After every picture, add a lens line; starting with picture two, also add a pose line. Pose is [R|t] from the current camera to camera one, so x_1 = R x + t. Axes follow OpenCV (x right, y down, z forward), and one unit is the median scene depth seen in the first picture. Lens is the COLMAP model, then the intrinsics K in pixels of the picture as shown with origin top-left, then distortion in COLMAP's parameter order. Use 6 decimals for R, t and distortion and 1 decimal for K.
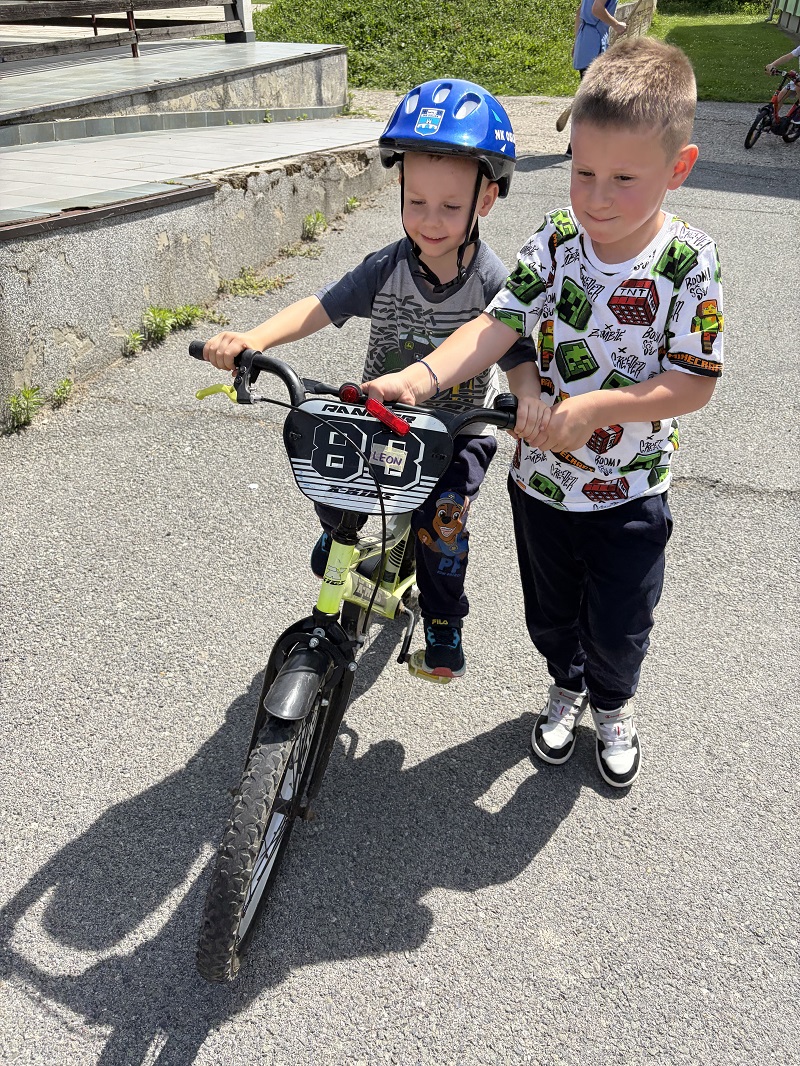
lens RADIAL K [[807.8, 0, 400.0], [0, 807.8, 533.0], [0, 0, 1]] dist [0.011113, -0.000178]
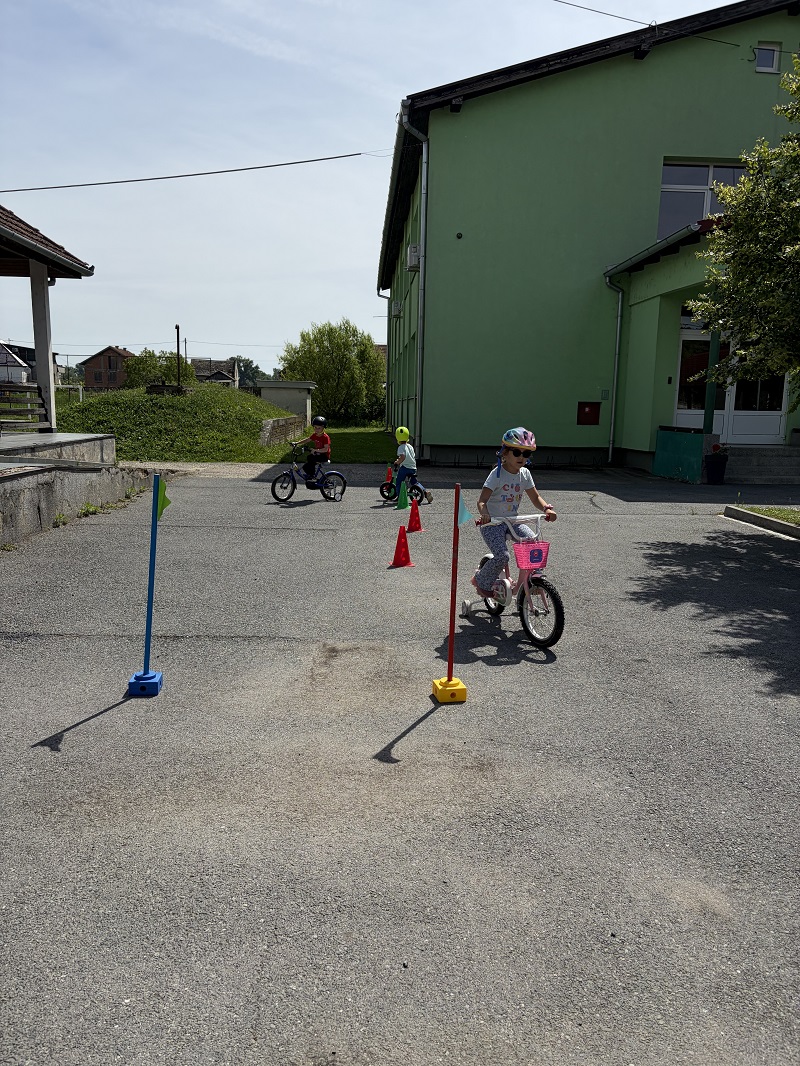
lens RADIAL K [[807.8, 0, 400.0], [0, 807.8, 533.0], [0, 0, 1]] dist [0.011113, -0.000178]
pose [[0.939363, -0.043361, 0.340172, -0.089687], [0.184658, 0.899833, -0.395223, 0.394657], [-0.288961, 0.434074, 0.853277, -0.576390]]
